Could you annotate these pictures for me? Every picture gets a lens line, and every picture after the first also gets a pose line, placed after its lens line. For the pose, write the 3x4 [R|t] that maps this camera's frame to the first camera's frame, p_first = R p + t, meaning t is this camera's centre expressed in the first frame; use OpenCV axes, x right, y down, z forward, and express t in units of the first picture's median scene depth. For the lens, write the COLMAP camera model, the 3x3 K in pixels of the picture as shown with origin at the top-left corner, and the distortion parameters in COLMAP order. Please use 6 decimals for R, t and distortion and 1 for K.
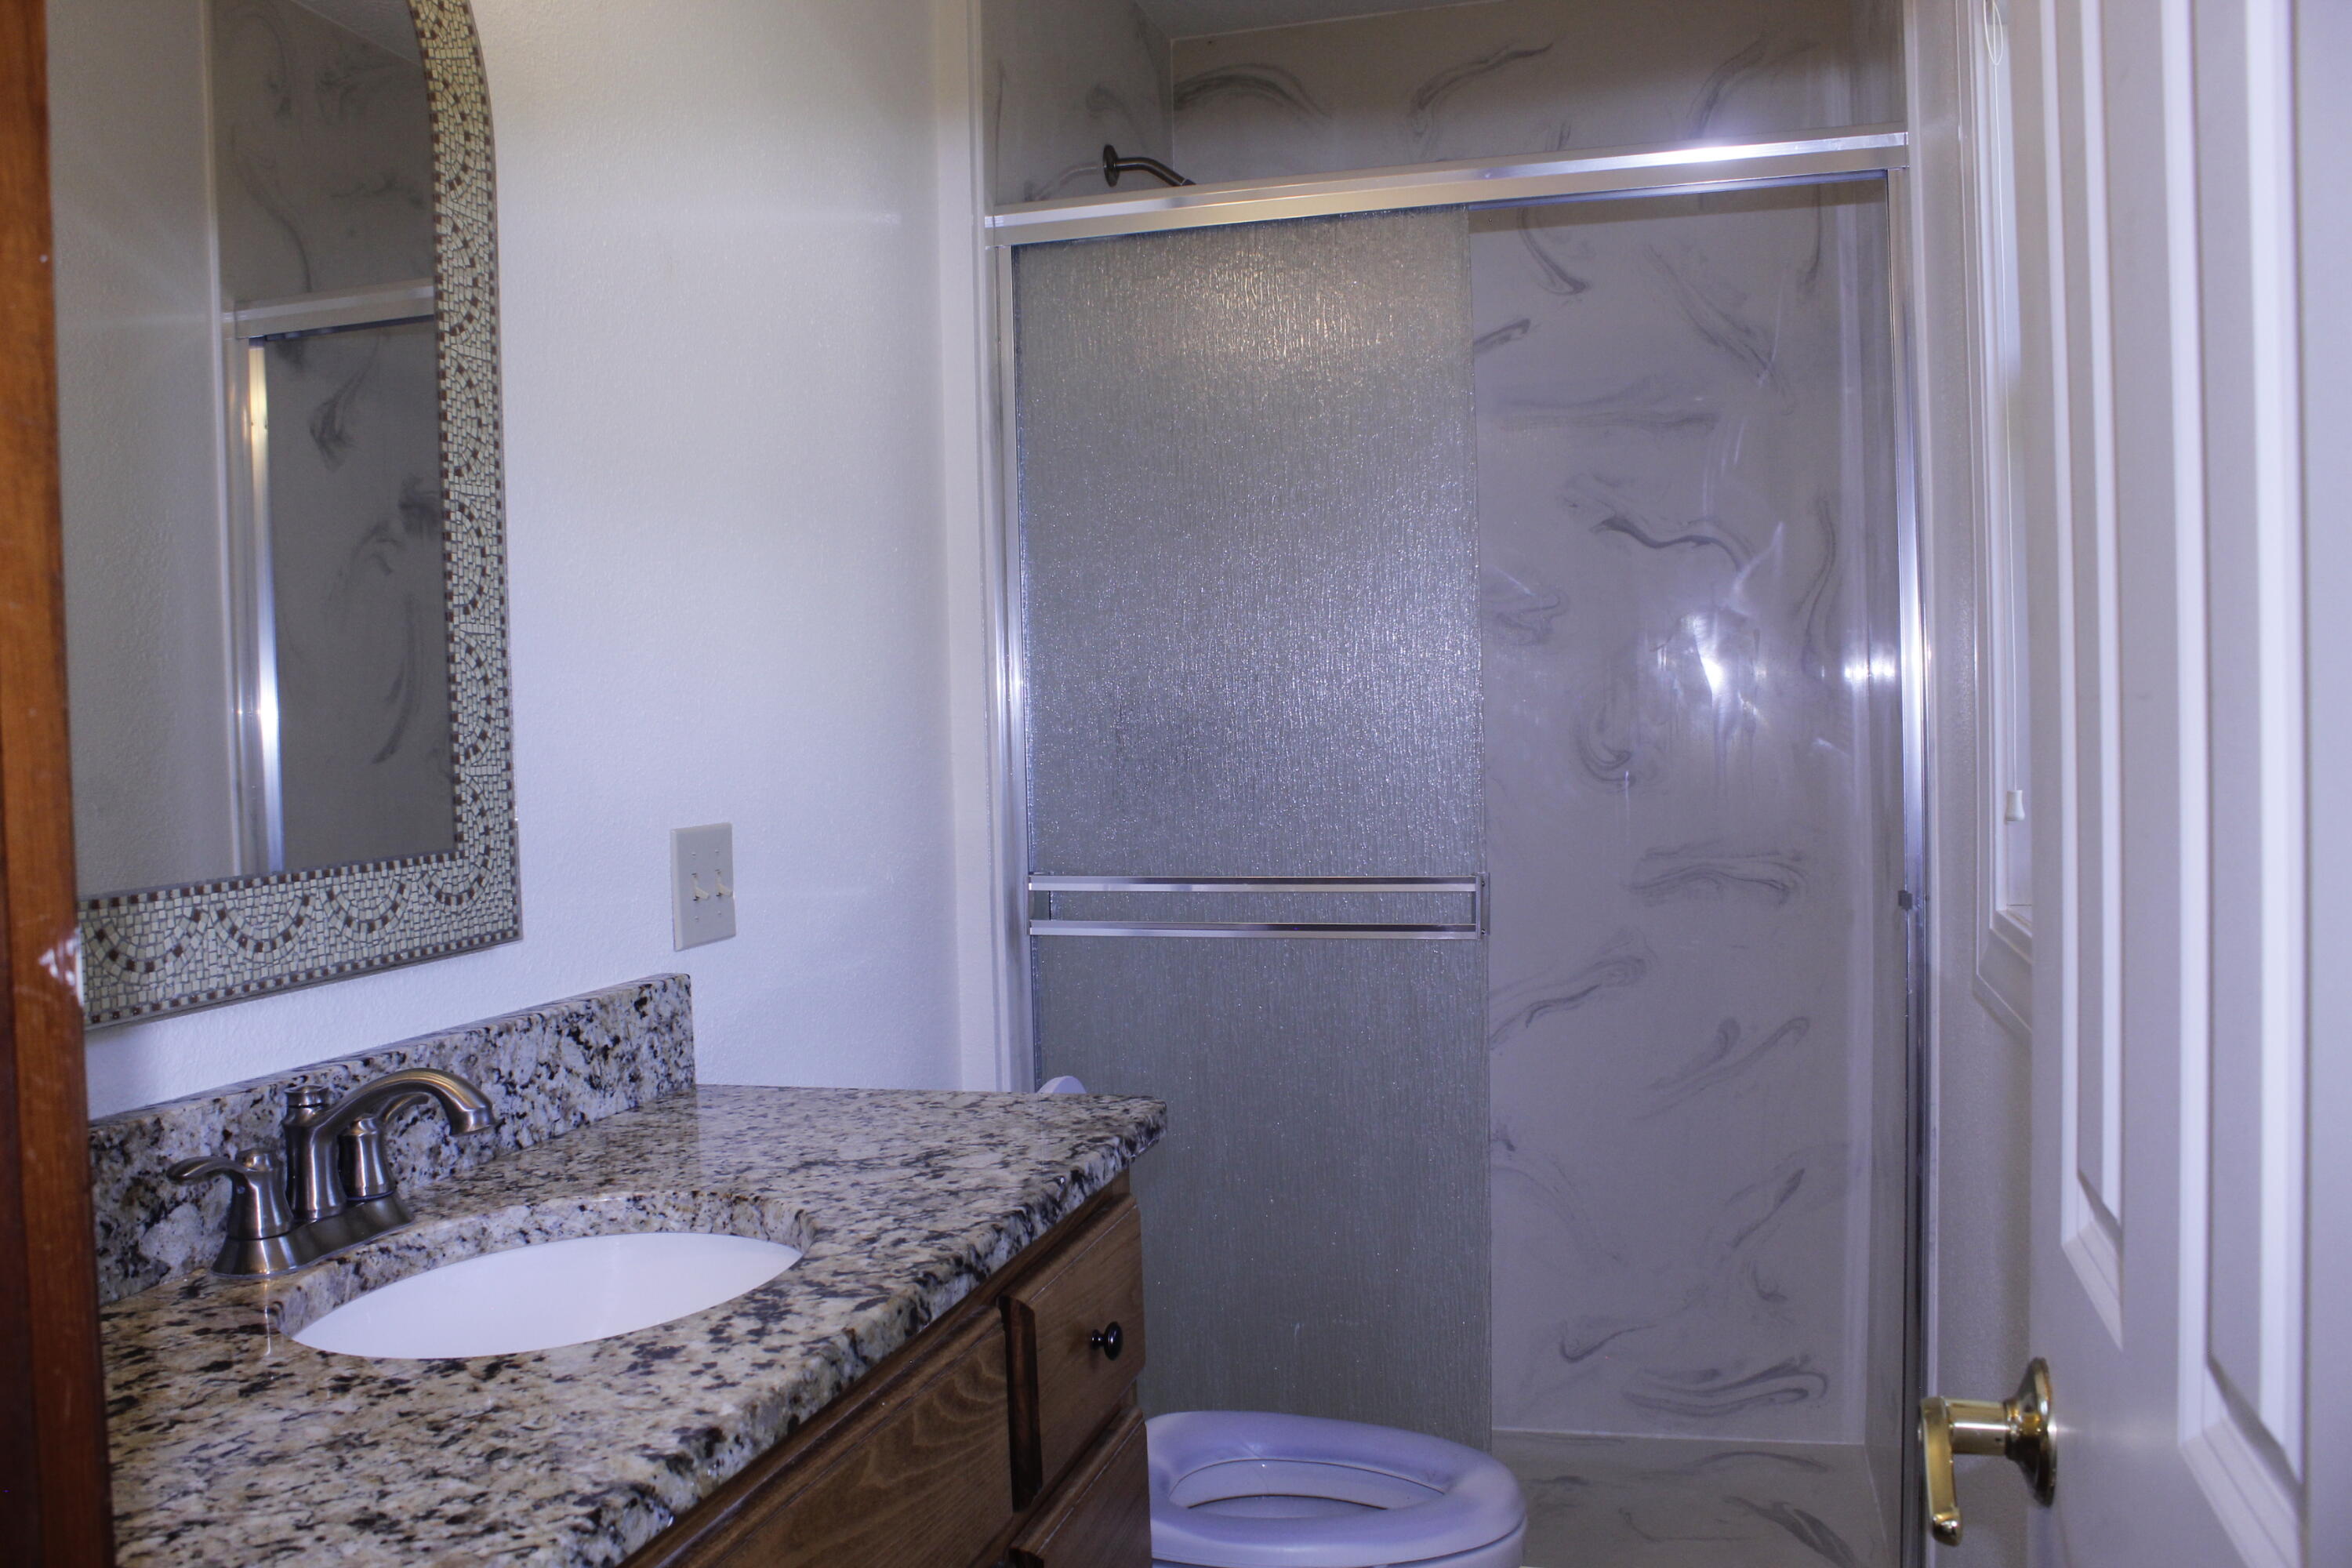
lens RADIAL K [[1978.6, 0, 1163.6], [0, 1978.6, 778.0], [0, 0, 1]] dist [-0.127657, 0.023166]
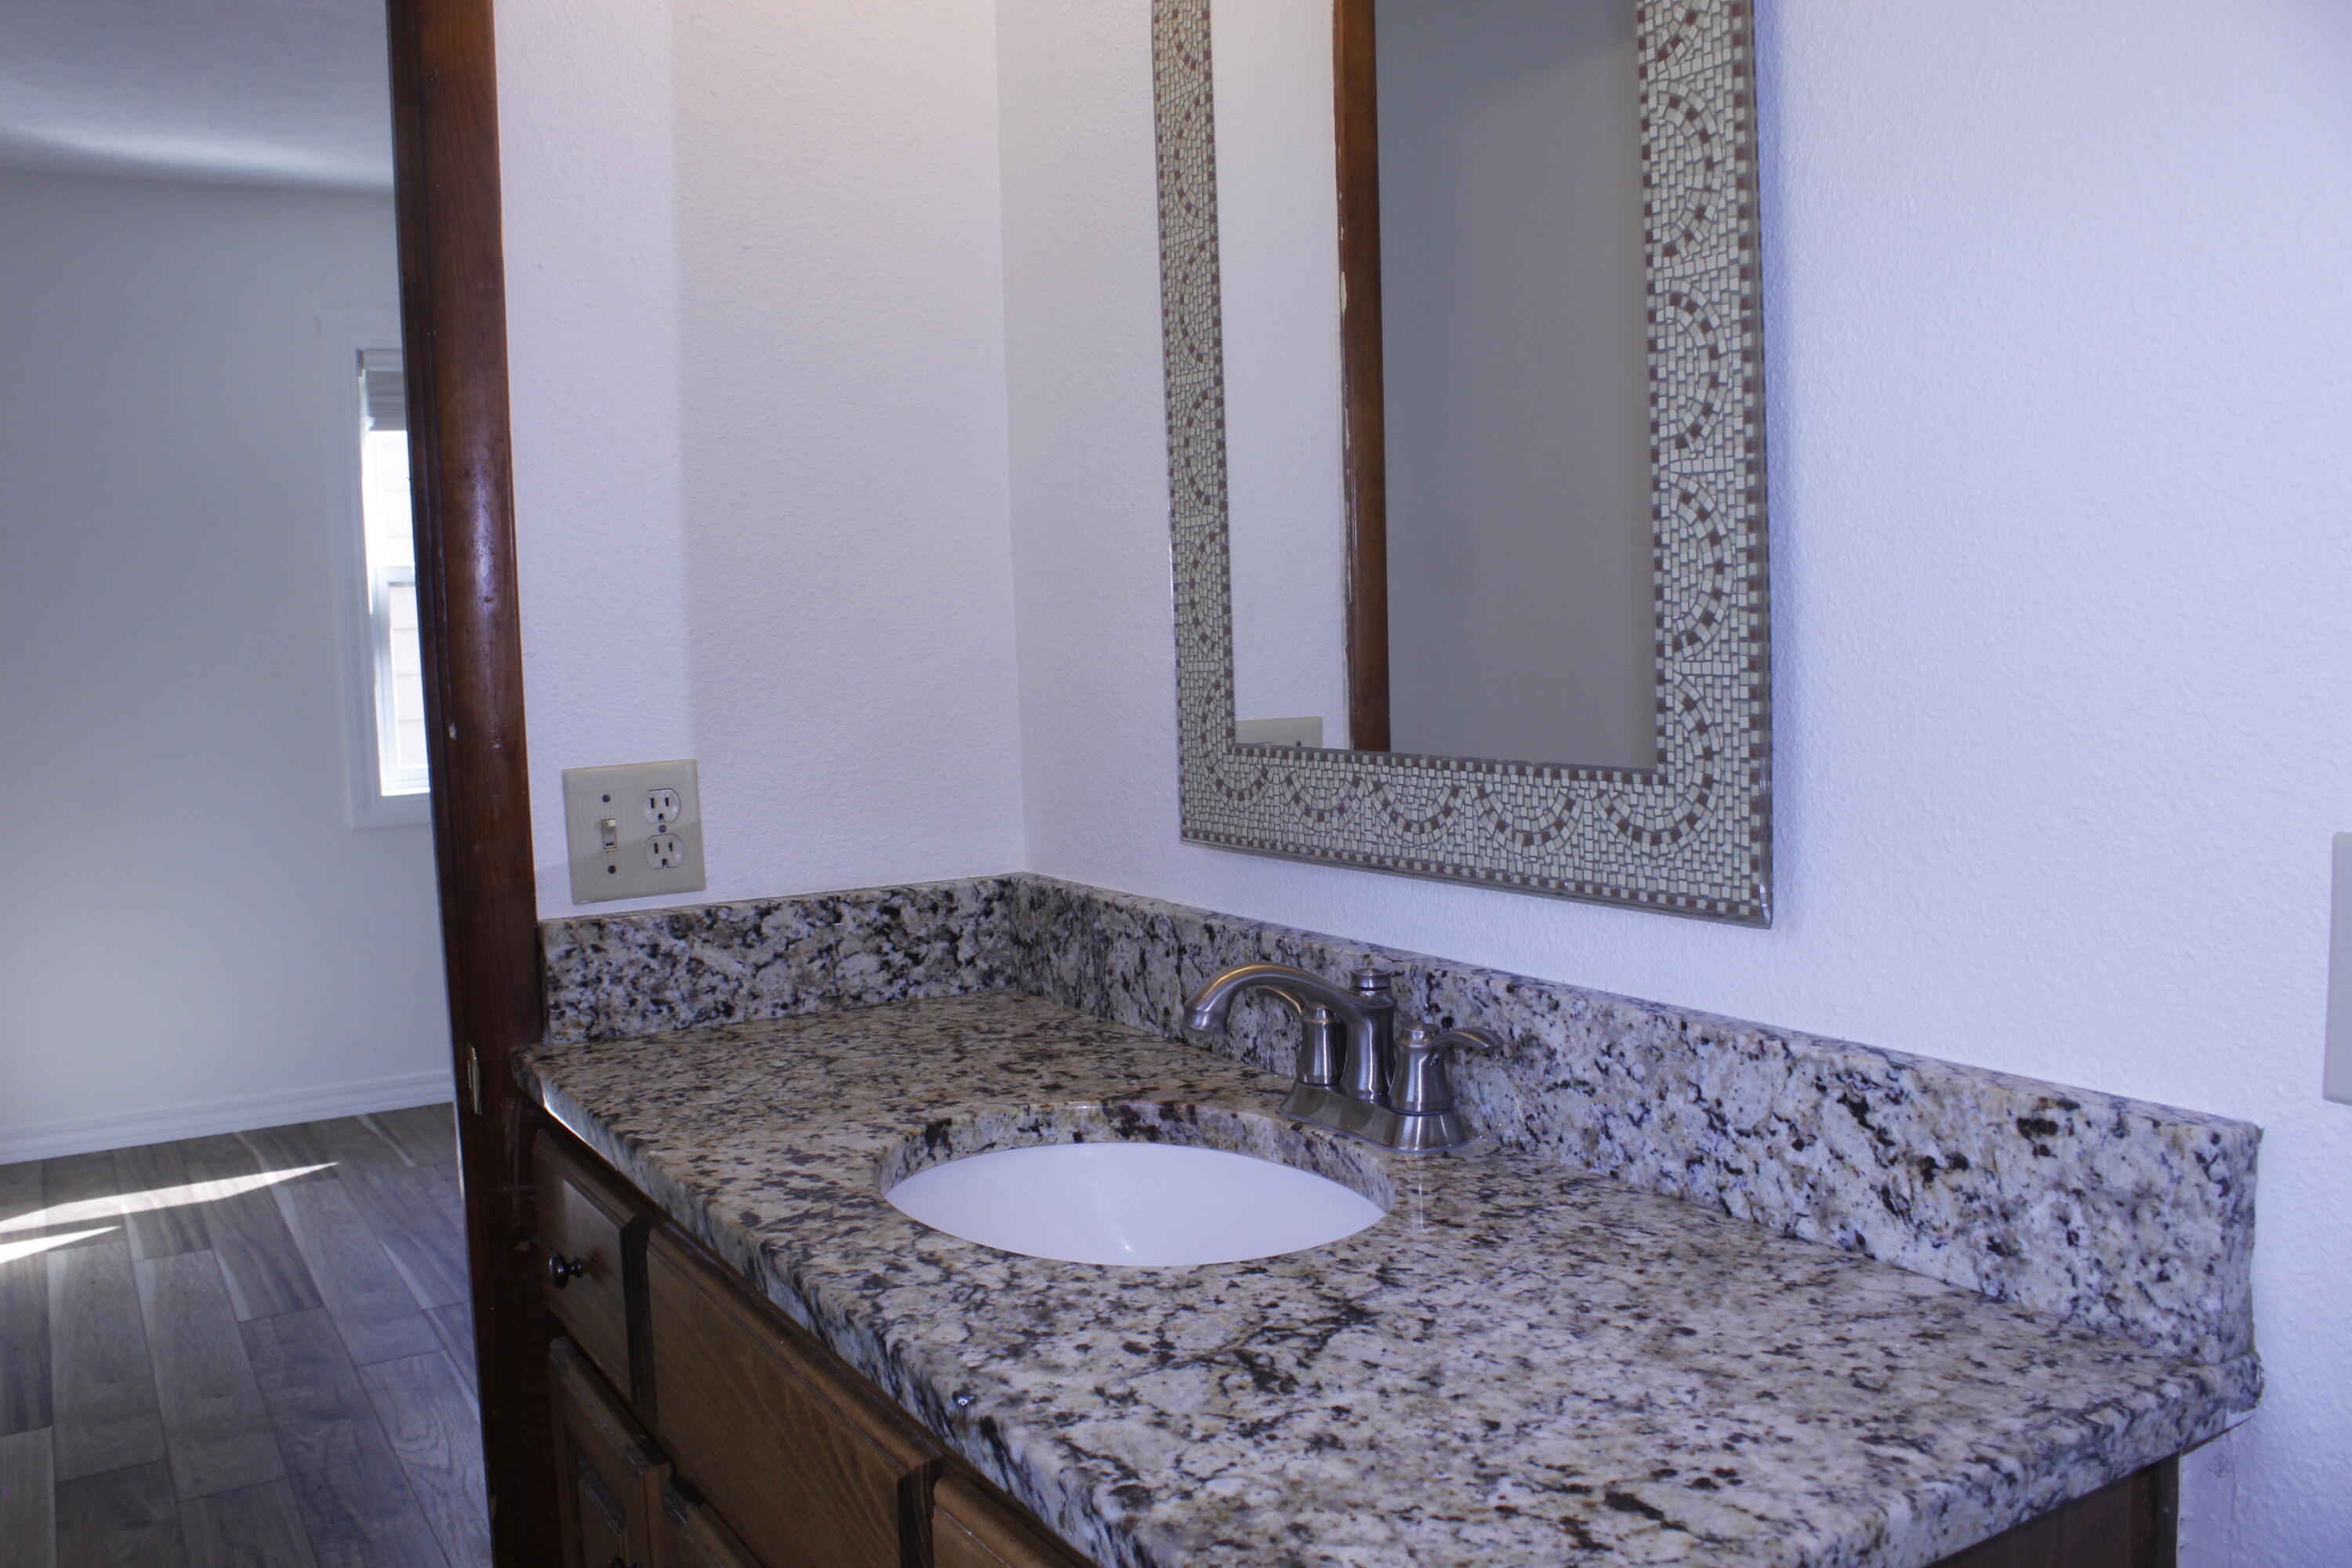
lens RADIAL K [[1978.6, 0, 1161.6], [0, 1978.6, 795.5], [0, 0, 1]] dist [-0.127657, 0.023166]
pose [[-0.687700, 0.118461, -0.716265, 0.315584], [0.030306, 0.990422, 0.134705, -0.063086], [0.725362, 0.070930, -0.684703, 1.425829]]
